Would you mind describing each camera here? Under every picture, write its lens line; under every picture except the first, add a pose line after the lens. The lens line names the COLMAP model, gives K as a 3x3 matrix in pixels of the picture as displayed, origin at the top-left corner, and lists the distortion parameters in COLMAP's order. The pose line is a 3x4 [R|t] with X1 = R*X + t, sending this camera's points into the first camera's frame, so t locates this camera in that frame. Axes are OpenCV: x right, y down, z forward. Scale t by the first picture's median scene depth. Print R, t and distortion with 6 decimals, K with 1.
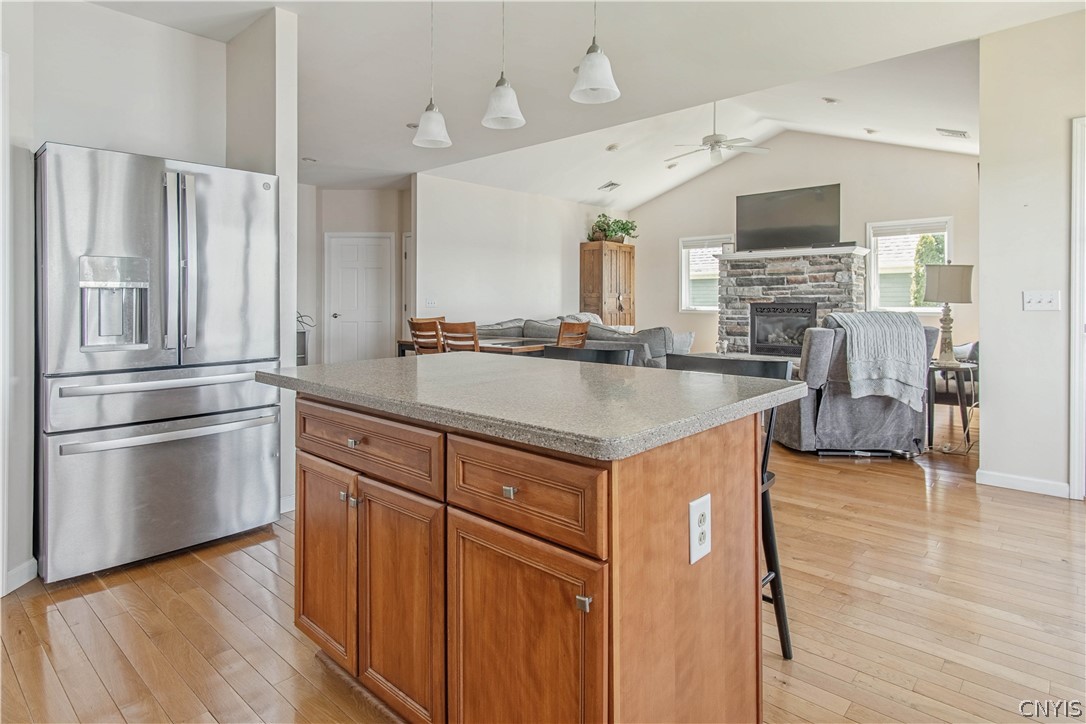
lens RADIAL K [[597.6, 0, 549.8], [0, 597.6, 299.7], [0, 0, 1]] dist [0.024988, 0.000296]
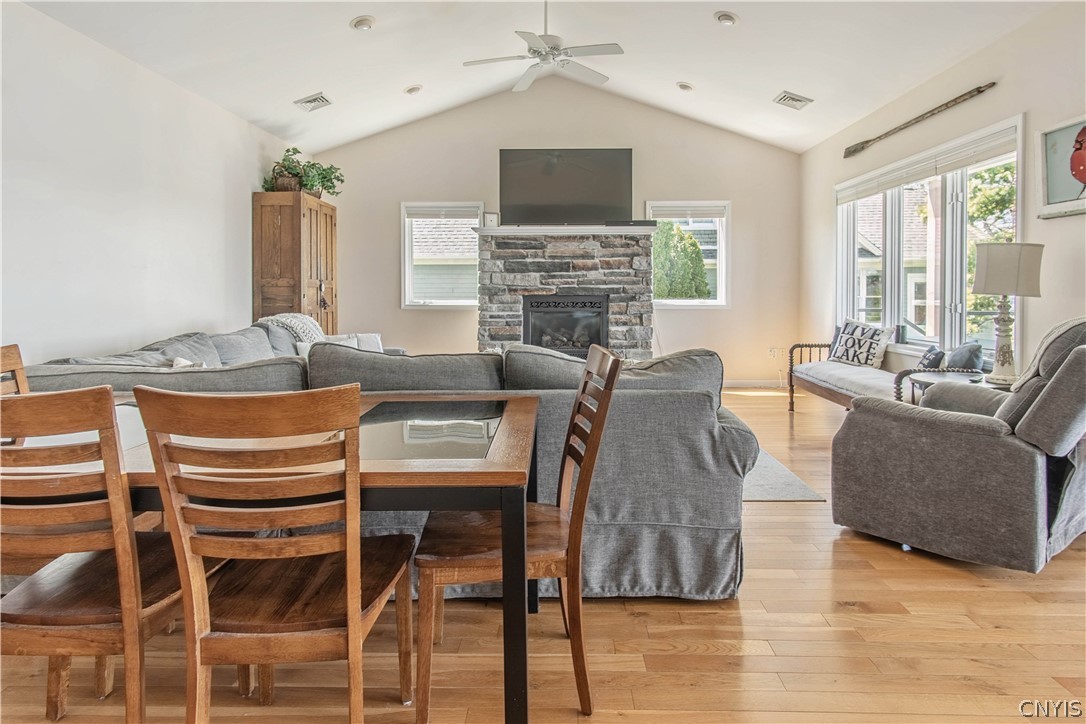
lens RADIAL K [[597.6, 0, 551.5], [0, 597.6, 295.0], [0, 0, 1]] dist [0.024988, 0.000296]
pose [[0.761472, -0.003045, 0.648191, -0.119179], [-0.001825, 0.999975, 0.006842, 0.000170], [-0.648195, -0.006393, 0.761447, 0.412159]]
